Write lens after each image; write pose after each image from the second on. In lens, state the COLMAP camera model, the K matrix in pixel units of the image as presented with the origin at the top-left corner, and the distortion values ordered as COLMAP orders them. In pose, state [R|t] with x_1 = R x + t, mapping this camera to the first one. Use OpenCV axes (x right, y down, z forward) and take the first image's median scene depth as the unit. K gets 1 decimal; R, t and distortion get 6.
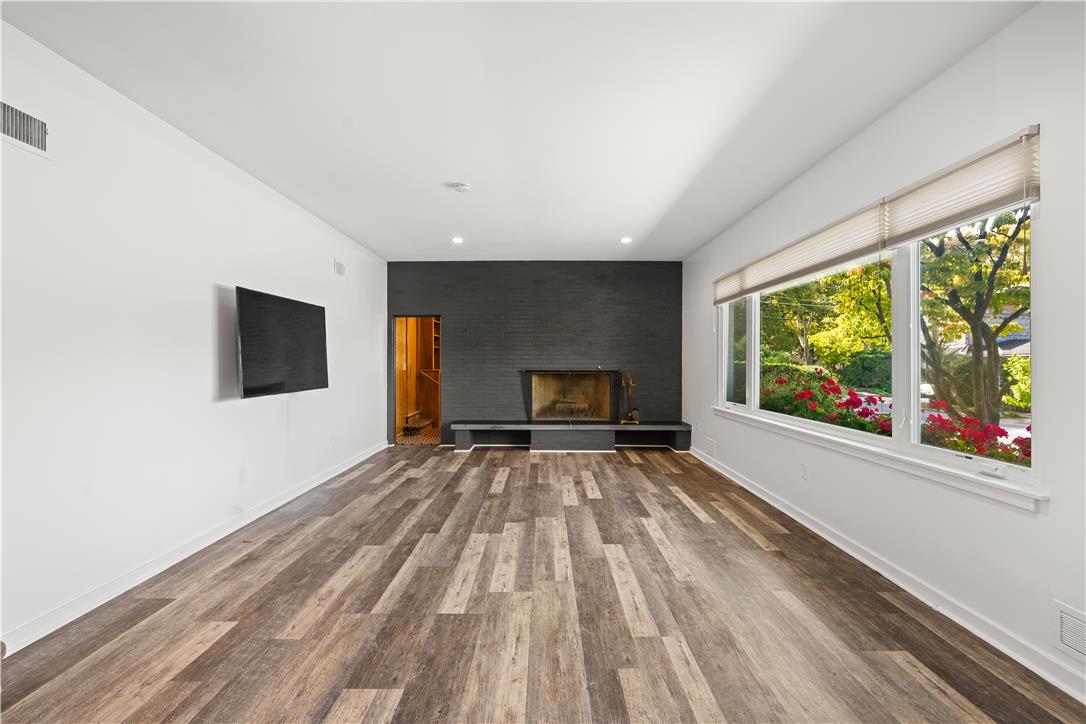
lens RADIAL K [[485.1, 0, 543.3], [0, 485.1, 362.3], [0, 0, 1]] dist [-0.001210, 0.001775]
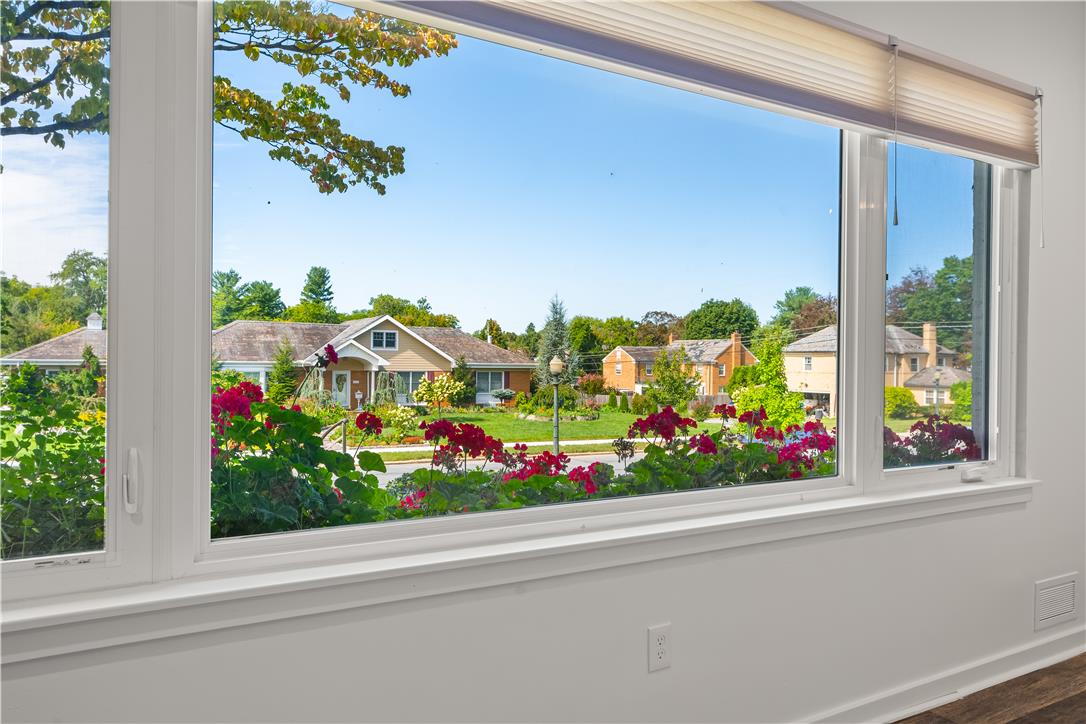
lens RADIAL K [[725.7, 0, 542.3], [0, 725.7, 364.1], [0, 0, 1]] dist [0.009153, 0.004825]
pose [[-0.490585, -0.007319, 0.871363, 0.205778], [0.000793, 0.999961, 0.008845, 0.026134], [-0.871393, 0.005030, -0.490560, 2.094486]]
